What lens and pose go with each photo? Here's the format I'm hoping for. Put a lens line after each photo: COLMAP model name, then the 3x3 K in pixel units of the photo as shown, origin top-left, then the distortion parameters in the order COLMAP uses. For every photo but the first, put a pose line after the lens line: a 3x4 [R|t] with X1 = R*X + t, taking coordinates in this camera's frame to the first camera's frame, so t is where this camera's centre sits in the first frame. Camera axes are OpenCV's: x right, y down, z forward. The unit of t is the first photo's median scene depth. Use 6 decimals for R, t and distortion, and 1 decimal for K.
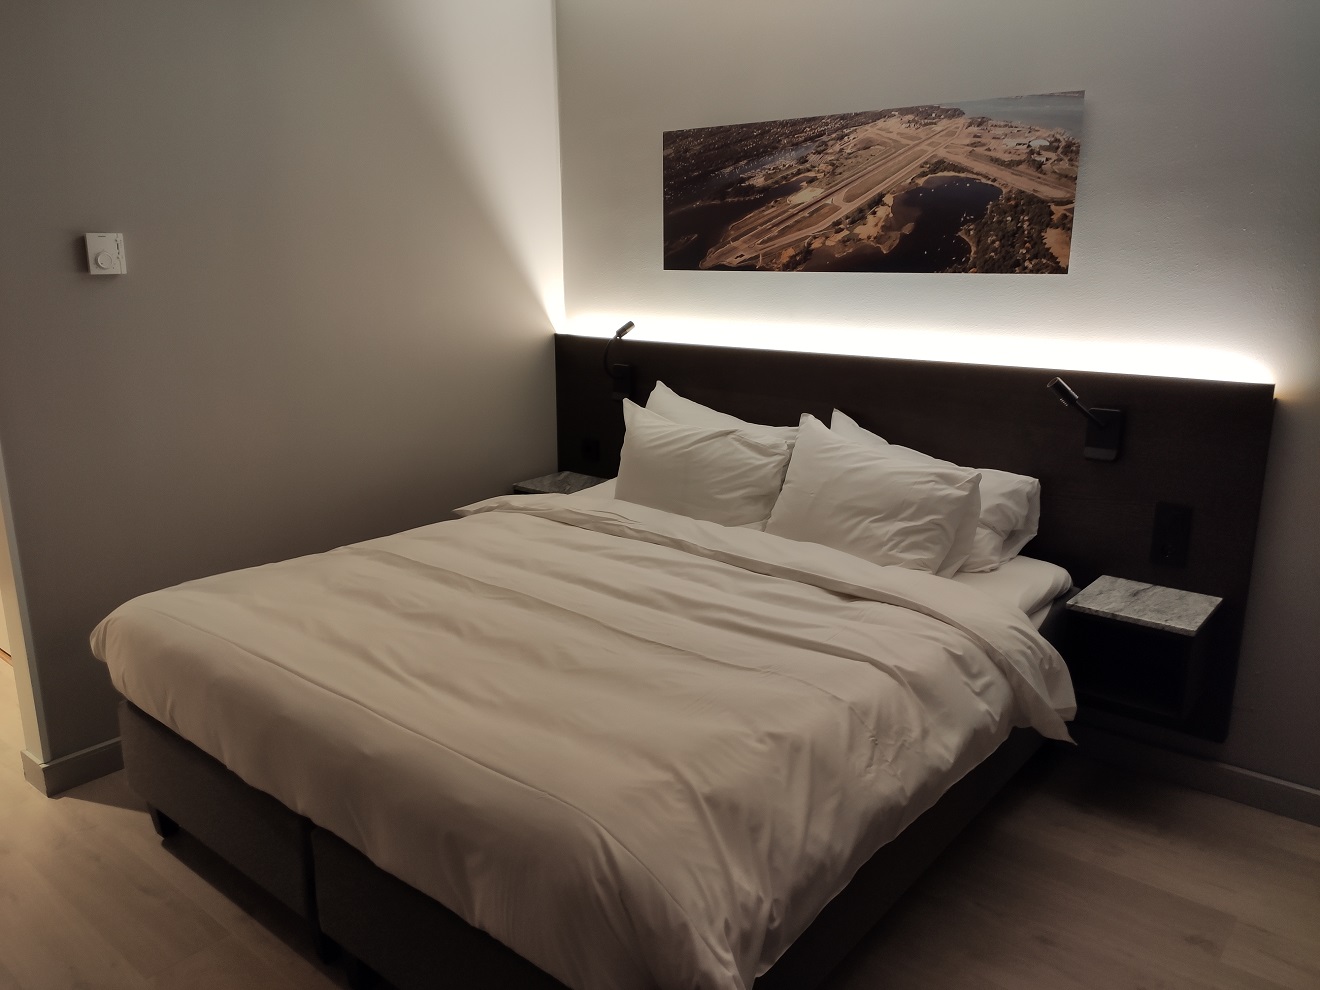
lens RADIAL K [[1005.9, 0, 672.3], [0, 1005.9, 504.7], [0, 0, 1]] dist [0.053148, -0.061374]
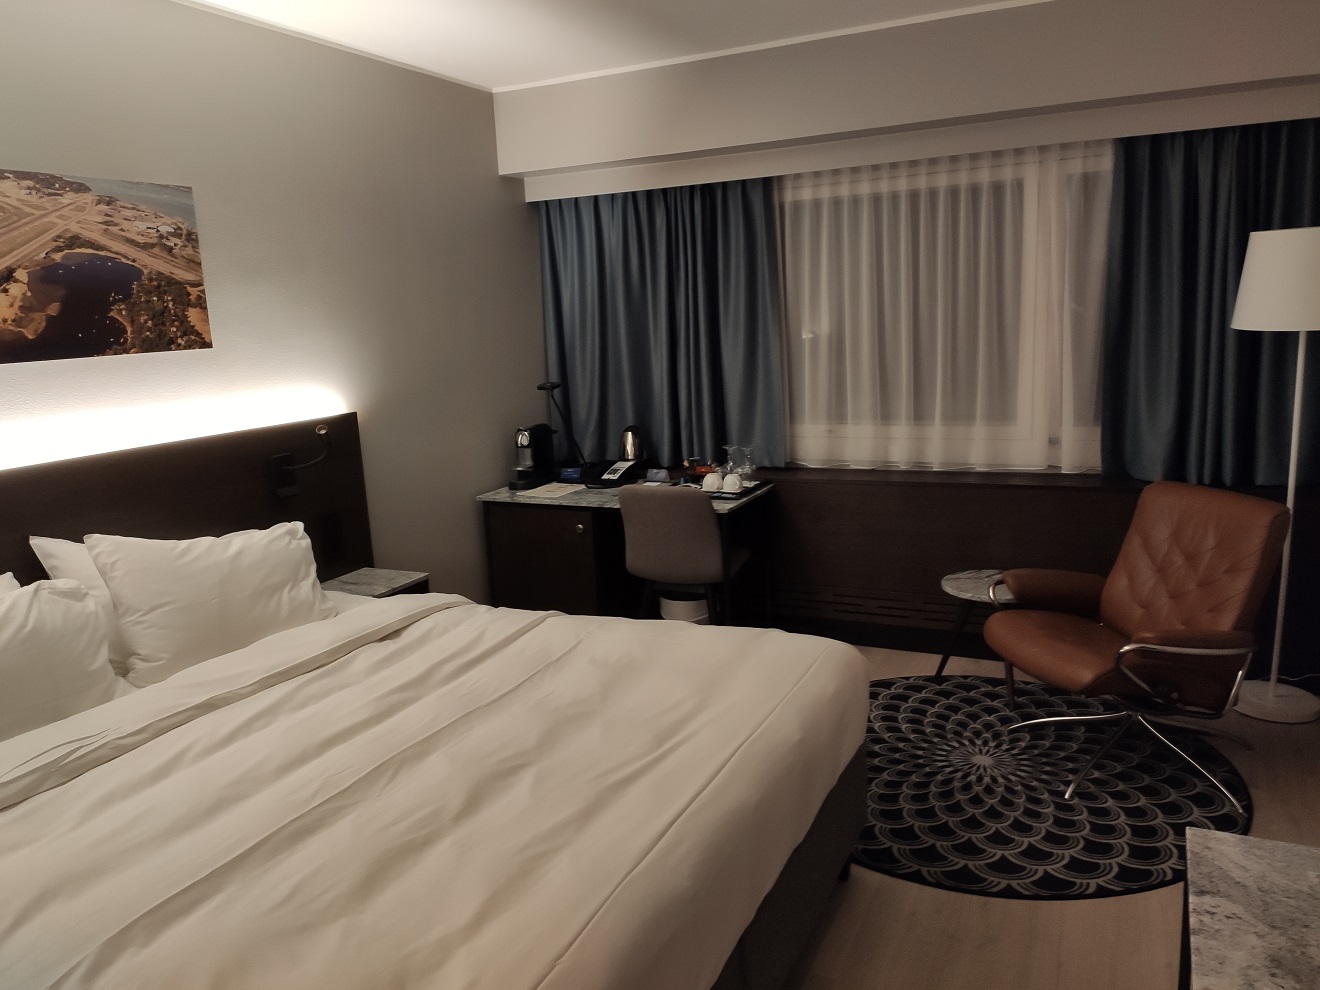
lens RADIAL K [[1005.9, 0, 669.6], [0, 1005.9, 485.5], [0, 0, 1]] dist [0.053148, -0.061374]
pose [[-0.248468, -0.158870, 0.955523, -0.794071], [0.288465, 0.929563, 0.229565, -0.192555], [-0.924690, 0.332674, -0.185138, 0.771765]]
